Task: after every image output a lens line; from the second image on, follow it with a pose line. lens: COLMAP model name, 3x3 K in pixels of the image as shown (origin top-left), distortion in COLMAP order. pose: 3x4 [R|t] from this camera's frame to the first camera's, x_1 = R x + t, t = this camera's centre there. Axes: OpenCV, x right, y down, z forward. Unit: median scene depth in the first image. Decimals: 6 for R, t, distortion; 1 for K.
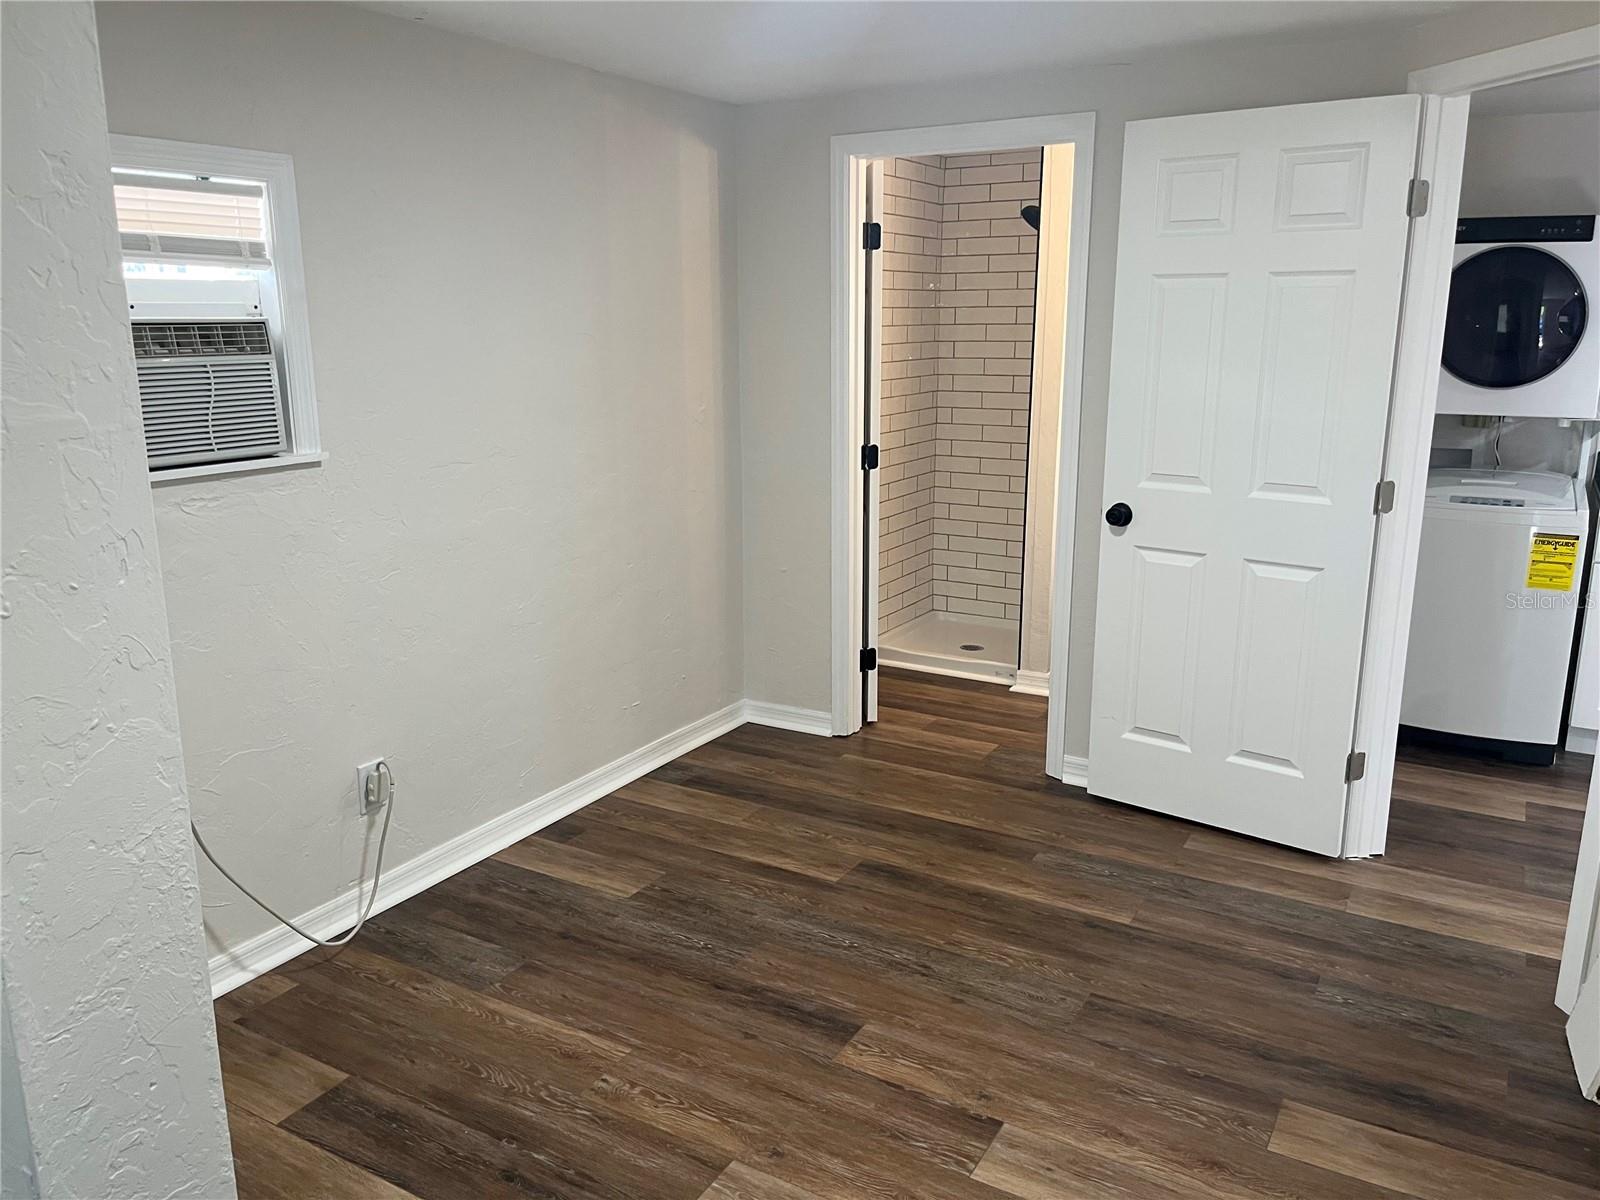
lens RADIAL K [[1208.2, 0, 800.0], [0, 1208.2, 600.0], [0, 0, 1]] dist [0.037751, 0.000144]
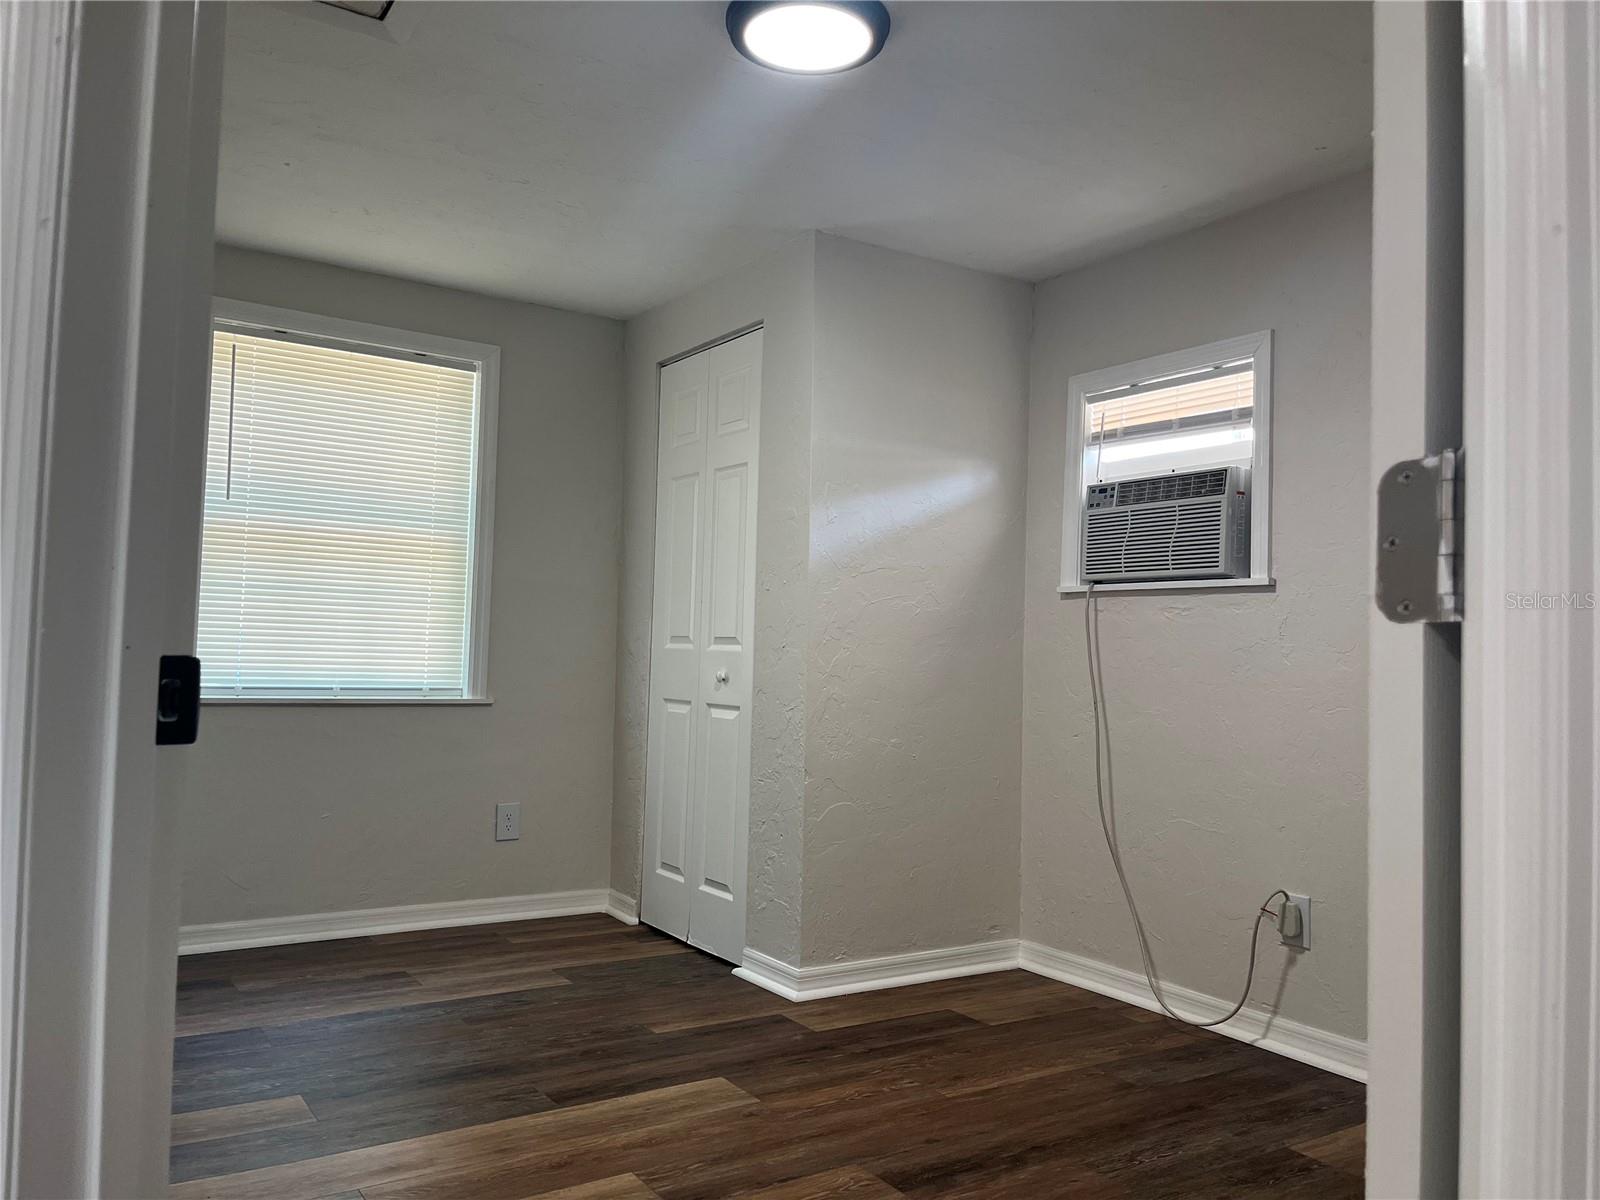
lens RADIAL K [[1208.2, 0, 800.0], [0, 1208.2, 600.0], [0, 0, 1]] dist [0.037751, 0.000144]
pose [[-0.444238, -0.053317, -0.894321, 0.864199], [-0.234942, 0.970226, 0.058861, -0.073545], [0.864555, 0.236262, -0.443537, 1.240477]]
